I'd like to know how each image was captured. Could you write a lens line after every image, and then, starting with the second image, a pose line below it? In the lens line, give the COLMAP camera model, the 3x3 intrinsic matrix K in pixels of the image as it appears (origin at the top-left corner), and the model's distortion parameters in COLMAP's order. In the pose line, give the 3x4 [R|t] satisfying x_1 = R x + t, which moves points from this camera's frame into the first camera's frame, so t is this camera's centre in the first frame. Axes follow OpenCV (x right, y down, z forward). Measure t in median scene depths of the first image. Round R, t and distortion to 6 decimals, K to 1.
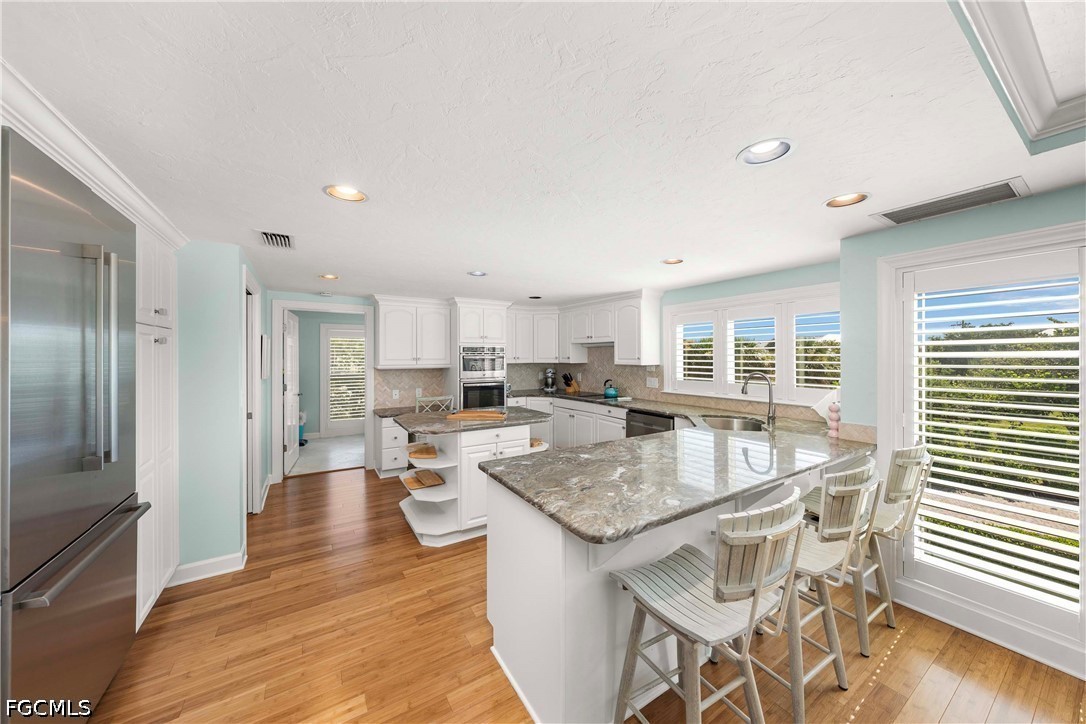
lens RADIAL K [[371.3, 0, 535.0], [0, 371.3, 355.3], [0, 0, 1]] dist [-0.001607, 0.000091]
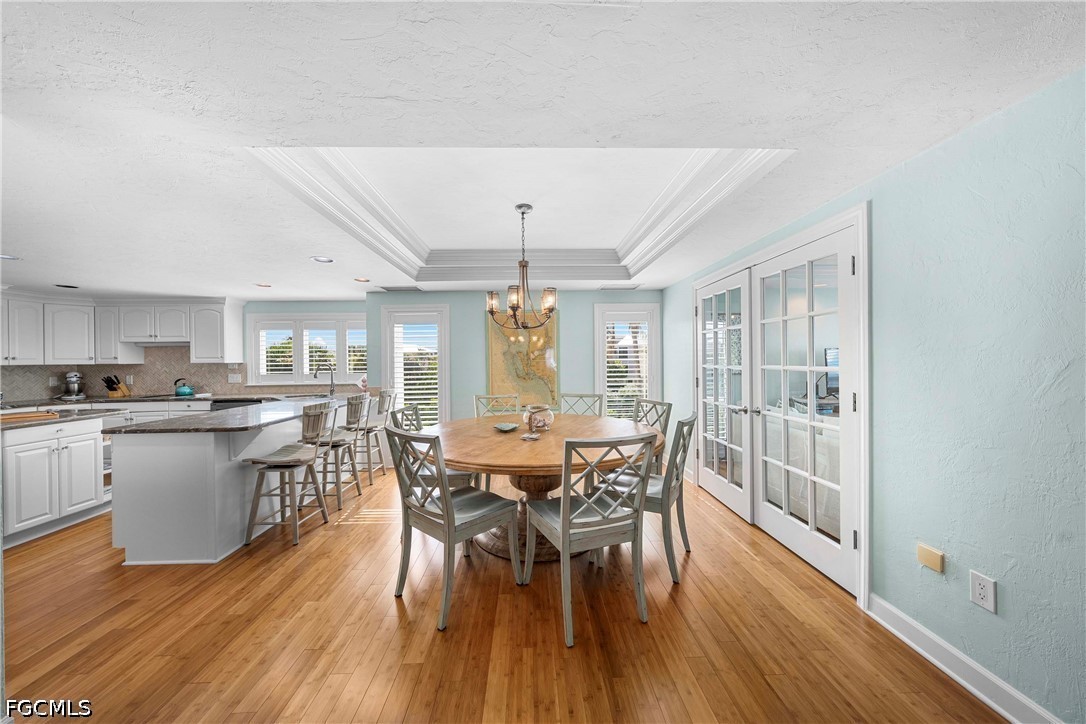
lens RADIAL K [[371.3, 0, 545.4], [0, 371.3, 361.6], [0, 0, 1]] dist [-0.001607, 0.000091]
pose [[0.486817, -0.005753, 0.873485, -0.226879], [0.010341, 0.999946, 0.000823, 0.030857], [-0.873443, 0.008632, 0.486850, -0.416588]]
